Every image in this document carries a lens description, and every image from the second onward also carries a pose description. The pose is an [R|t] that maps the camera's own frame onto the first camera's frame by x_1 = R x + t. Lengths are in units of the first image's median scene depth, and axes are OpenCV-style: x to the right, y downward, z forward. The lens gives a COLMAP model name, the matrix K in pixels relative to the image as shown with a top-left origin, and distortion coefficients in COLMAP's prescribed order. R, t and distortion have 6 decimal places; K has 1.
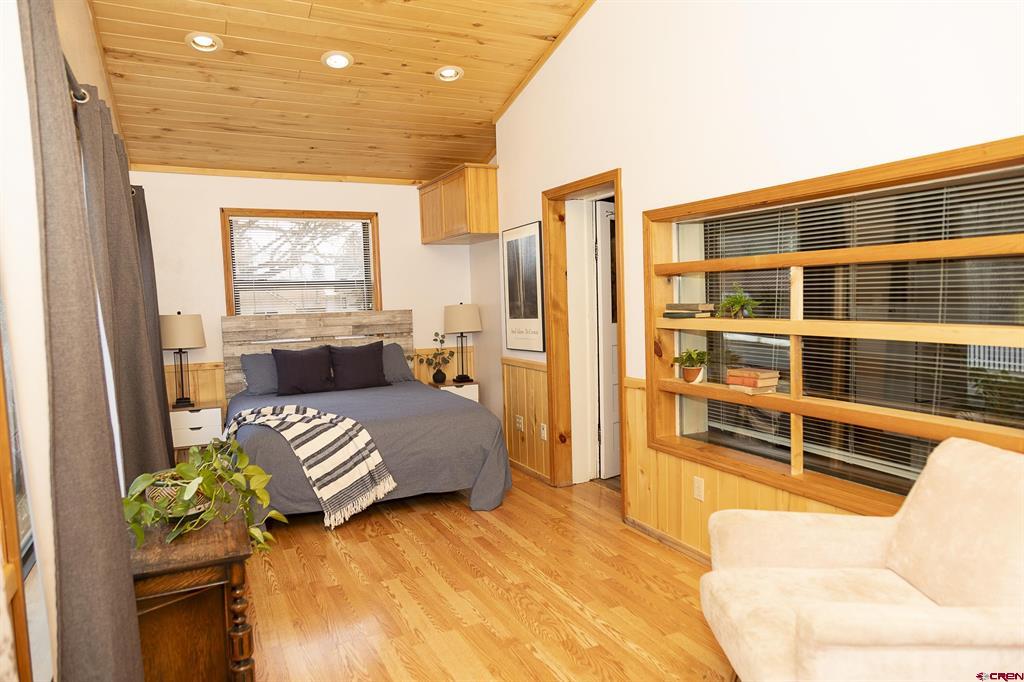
lens RADIAL K [[672.9, 0, 511.6], [0, 672.9, 341.2], [0, 0, 1]] dist [0.024312, -0.004445]
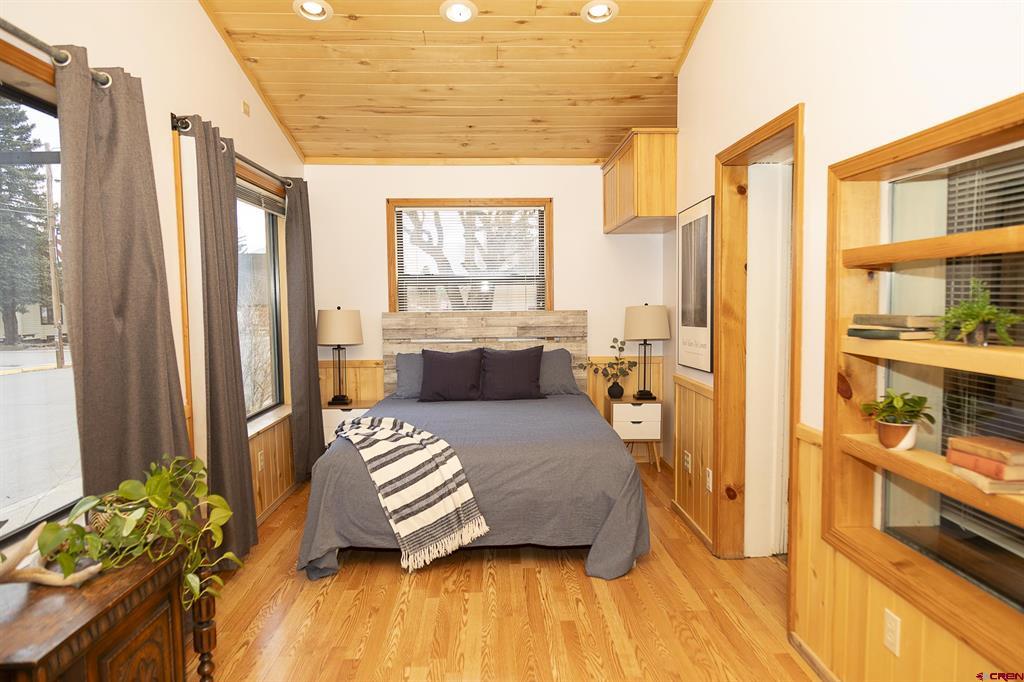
lens RADIAL K [[672.9, 0, 514.6], [0, 672.9, 343.6], [0, 0, 1]] dist [0.024312, -0.004445]
pose [[0.918458, 0.044851, -0.392968, 0.143279], [-0.042081, 0.998991, 0.015664, -0.019231], [0.393274, 0.002150, 0.919419, 0.240000]]
